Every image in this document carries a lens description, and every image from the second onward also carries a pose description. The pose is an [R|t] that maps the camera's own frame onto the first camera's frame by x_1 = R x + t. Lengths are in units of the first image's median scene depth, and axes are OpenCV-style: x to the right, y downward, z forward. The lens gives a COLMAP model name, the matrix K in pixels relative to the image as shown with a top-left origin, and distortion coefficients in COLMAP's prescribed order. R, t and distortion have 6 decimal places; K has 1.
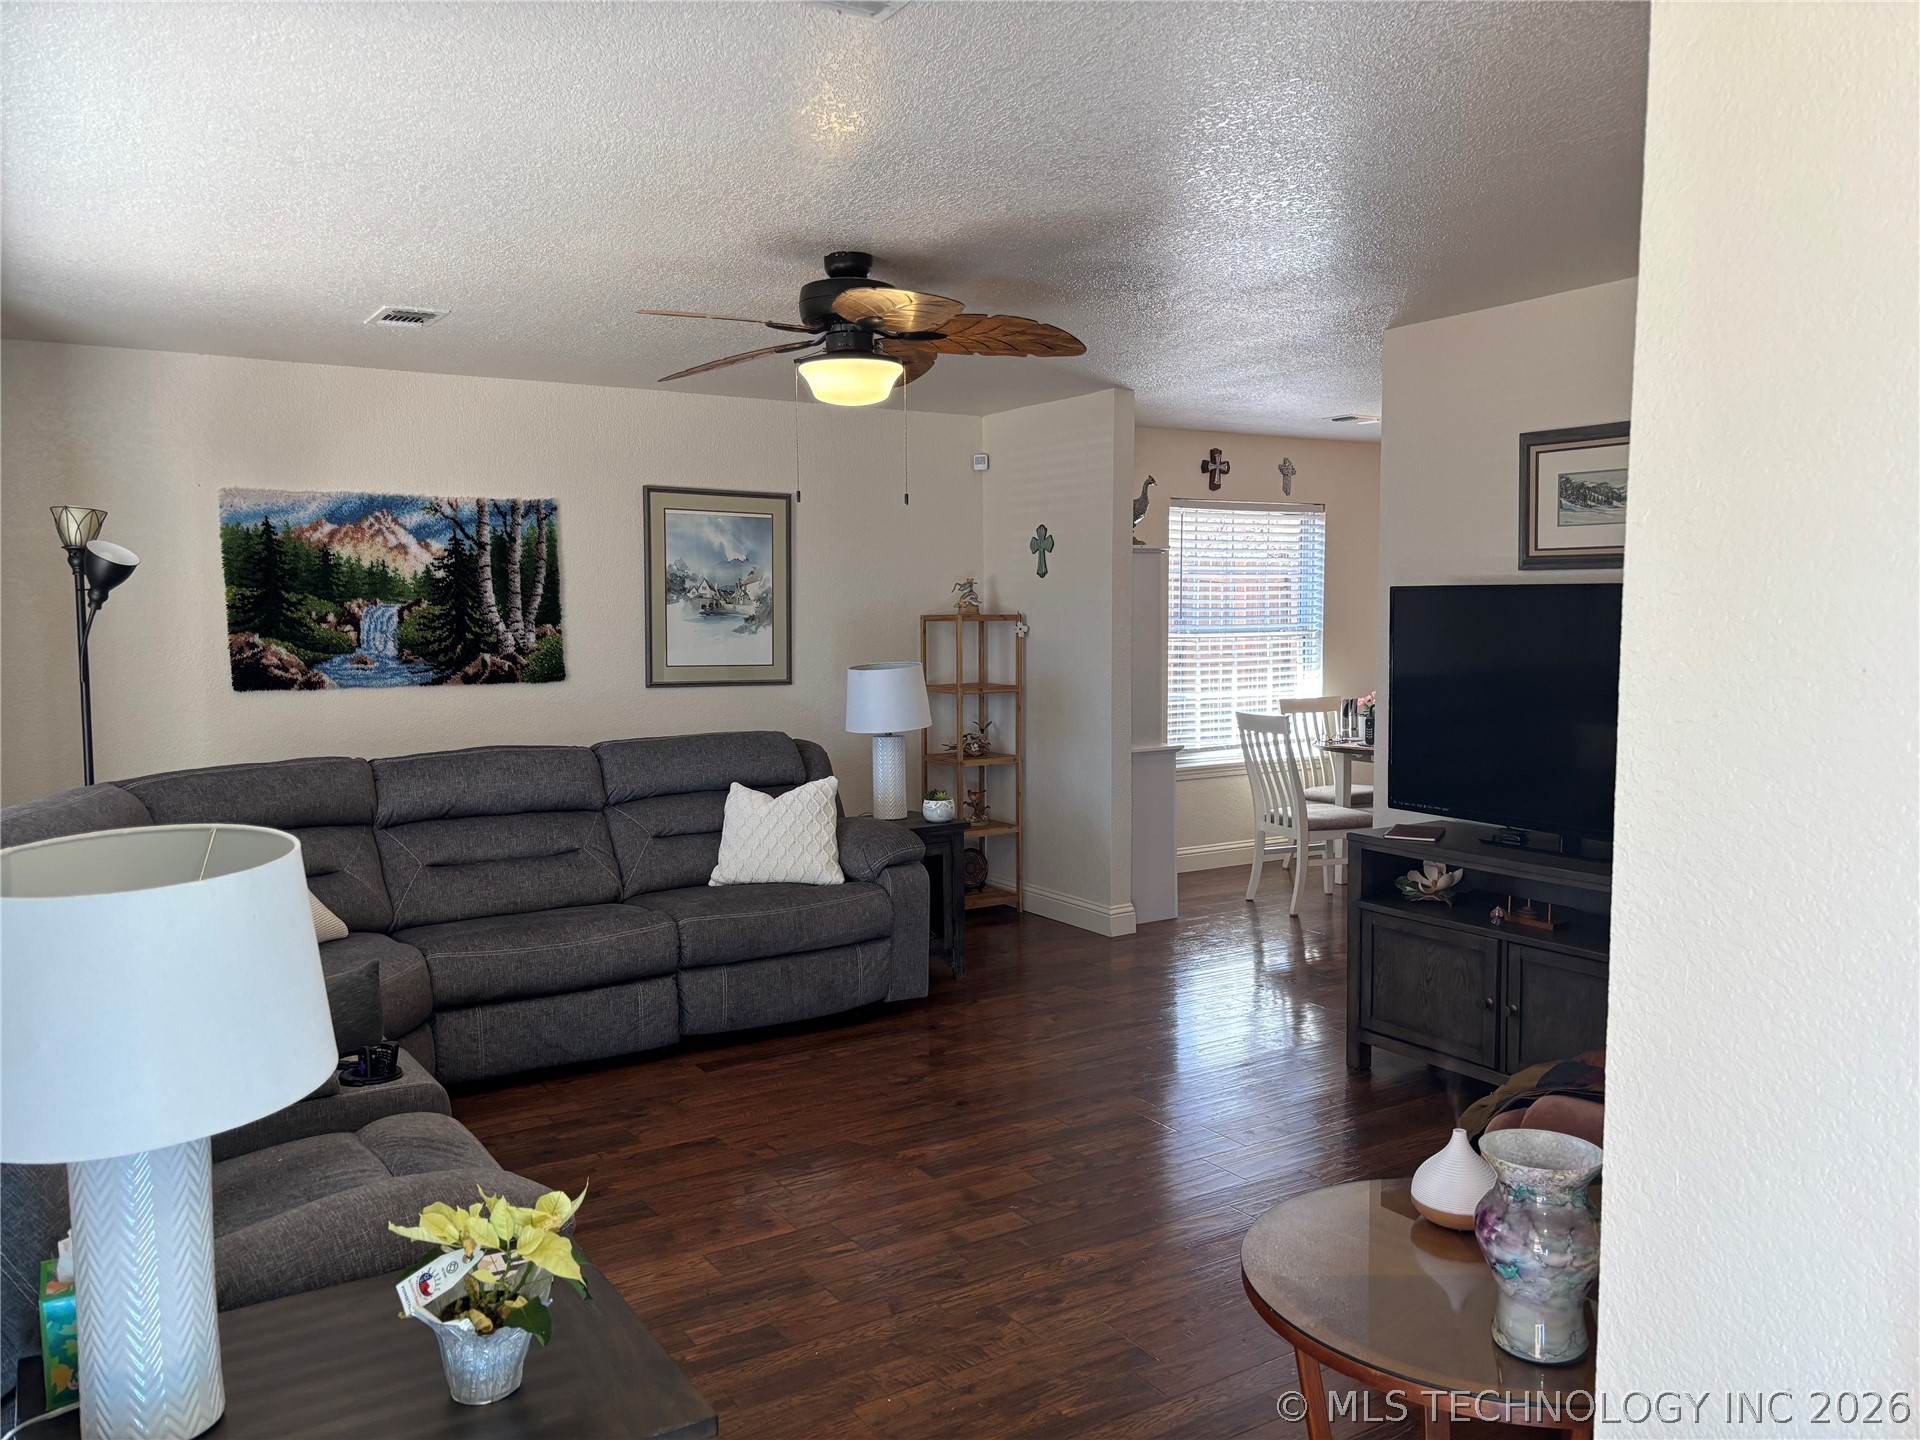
lens RADIAL K [[1448.7, 0, 961.3], [0, 1448.7, 745.0], [0, 0, 1]] dist [0.046203, -0.046817]
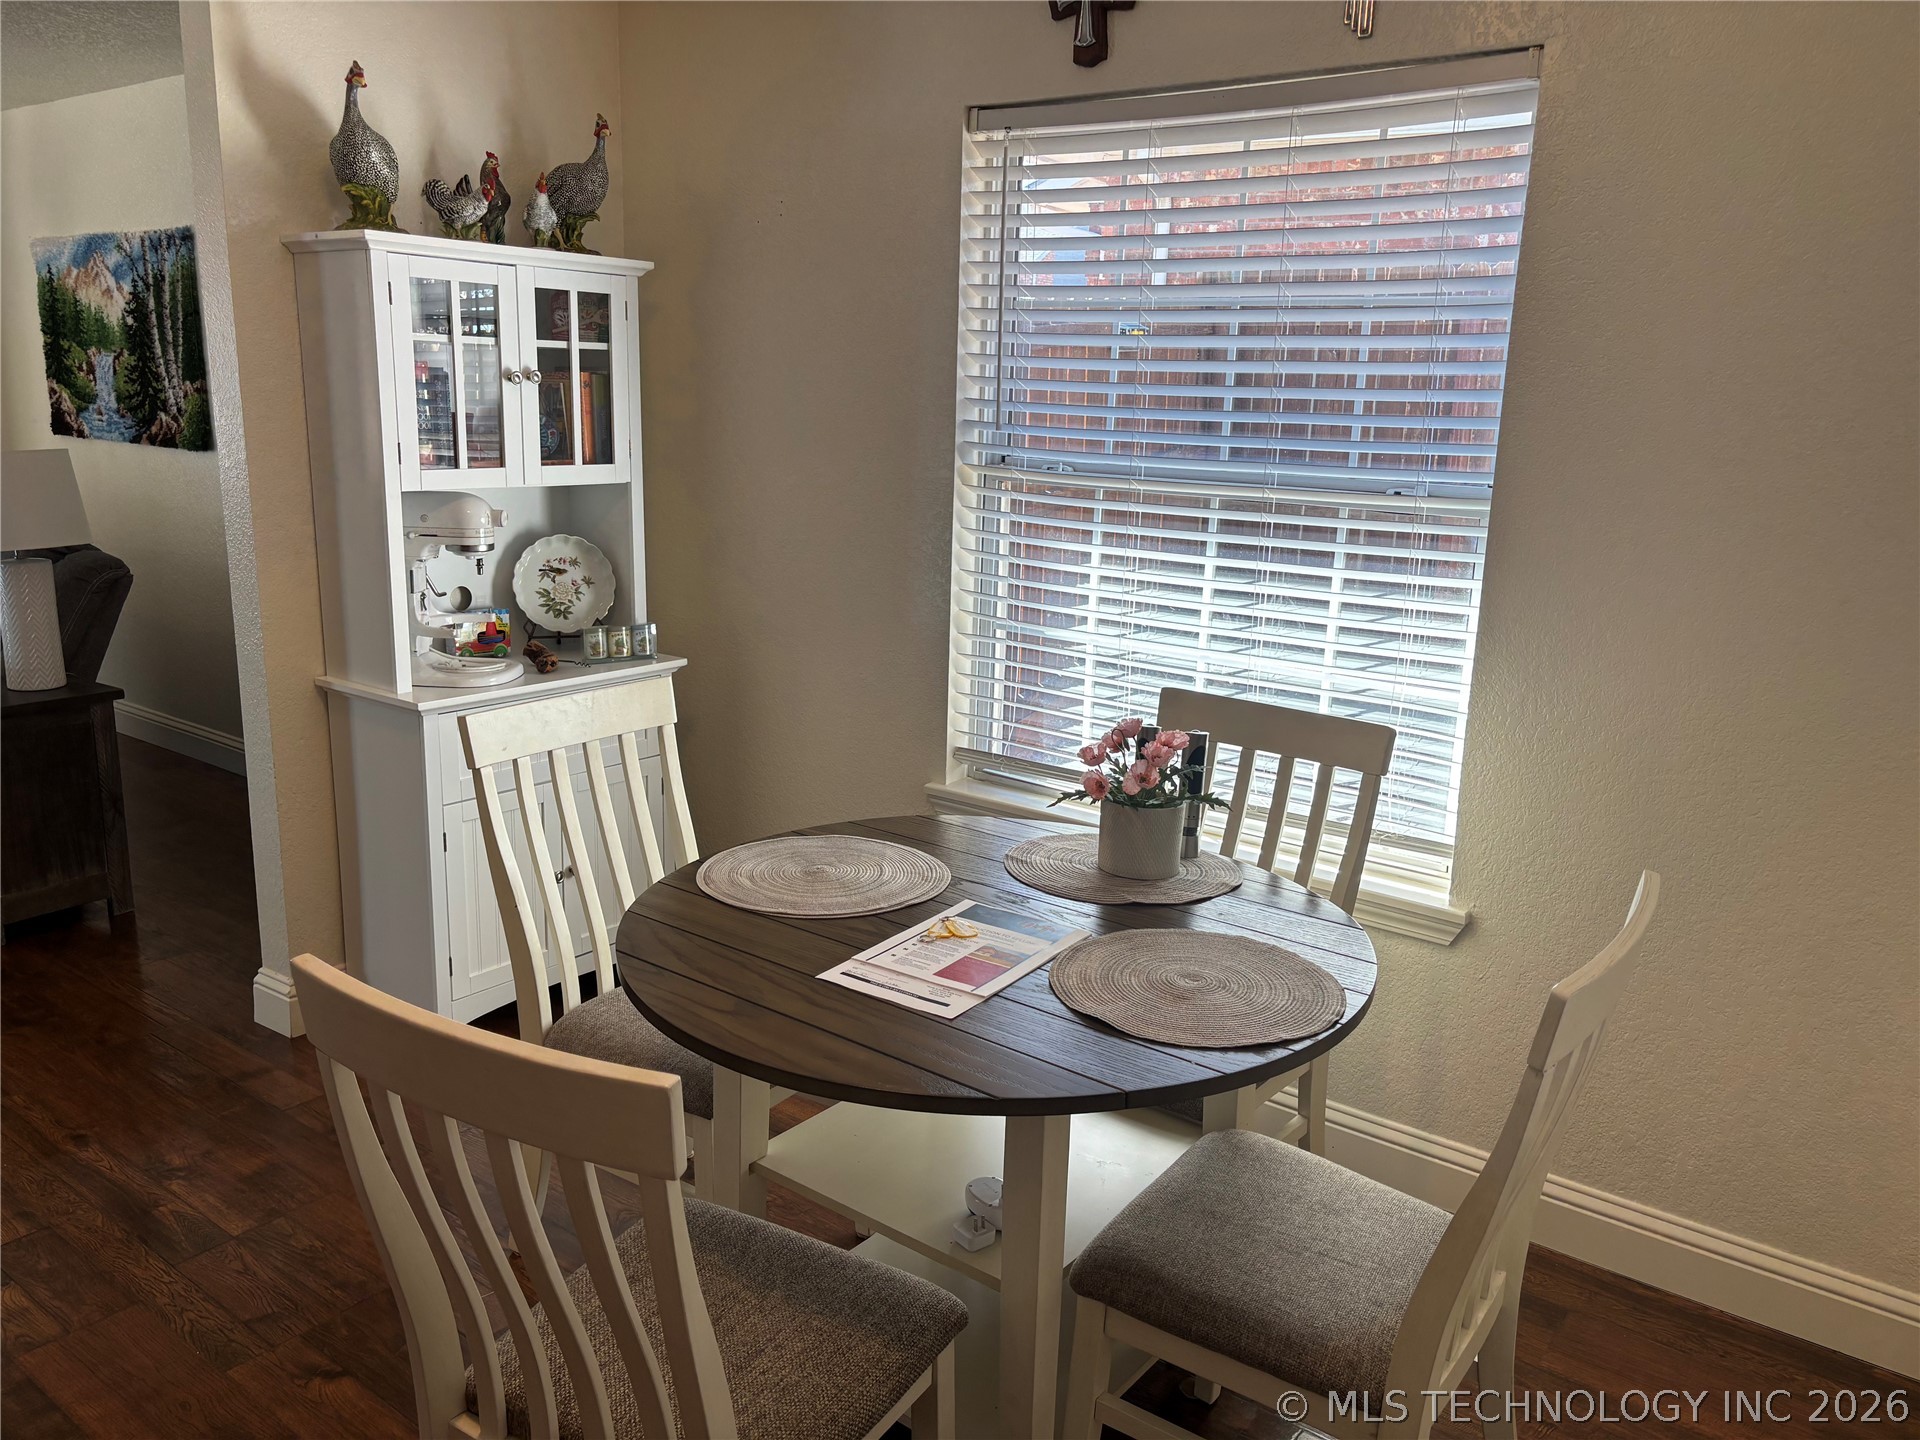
lens RADIAL K [[1448.7, 0, 963.2], [0, 1448.7, 730.0], [0, 0, 1]] dist [0.046203, -0.046817]
pose [[0.334775, 0.233256, -0.912972, 0.725187], [-0.124314, 0.971342, 0.202585, -0.120629], [0.934062, 0.045675, 0.354178, 1.191599]]
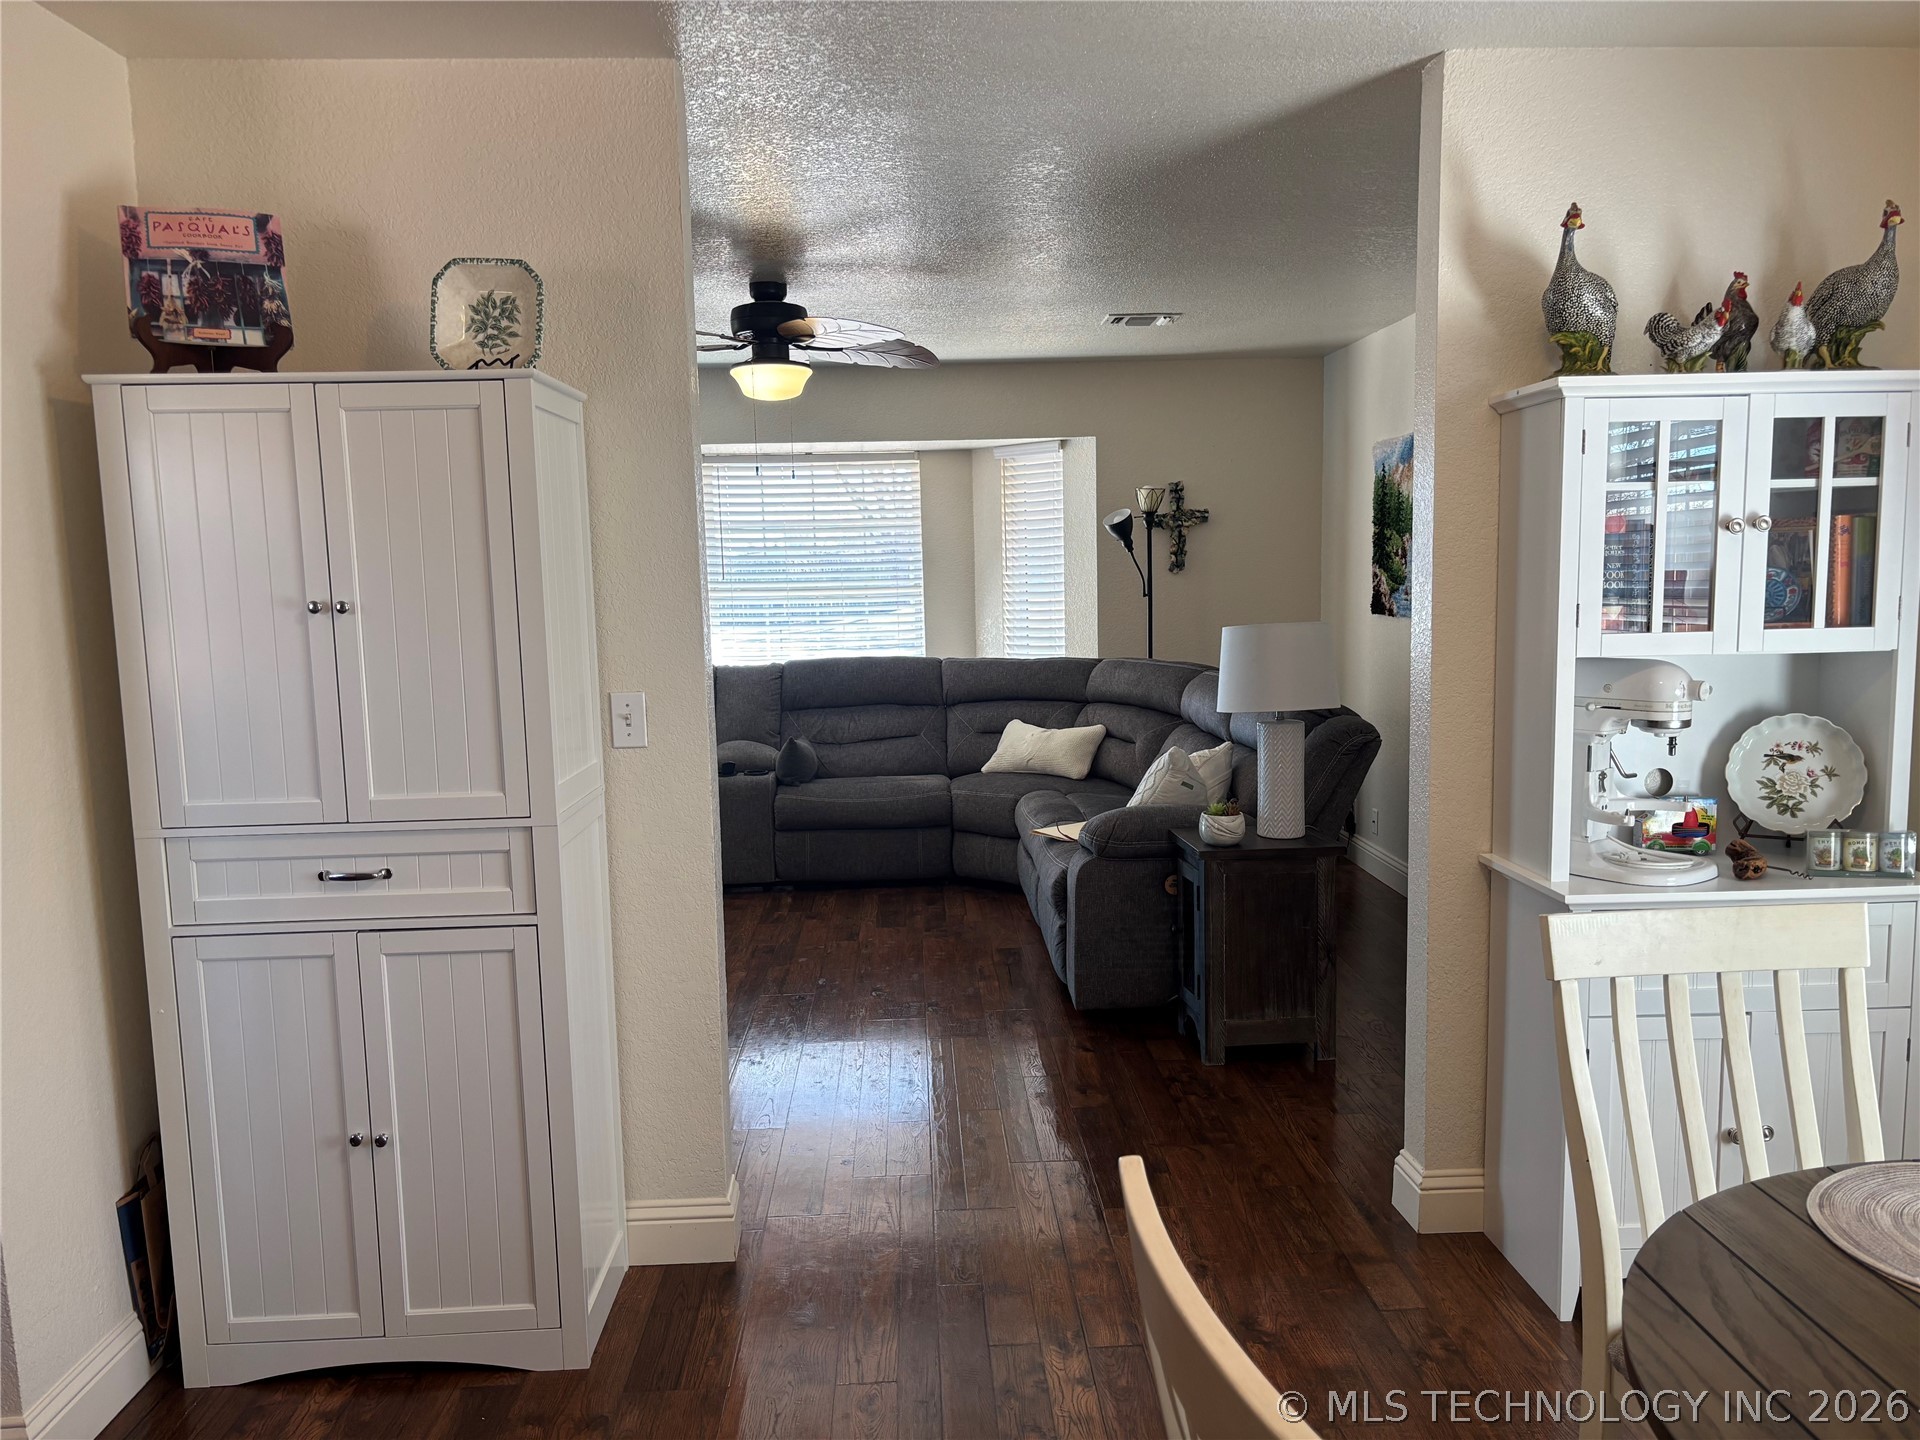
lens RADIAL K [[1448.7, 0, 965.3], [0, 1448.7, 735.9], [0, 0, 1]] dist [0.046203, -0.046817]
pose [[-0.509028, 0.118082, -0.852612, 0.663507], [-0.060734, 0.983149, 0.172420, -0.117017], [0.858605, 0.139550, -0.493279, 1.249857]]
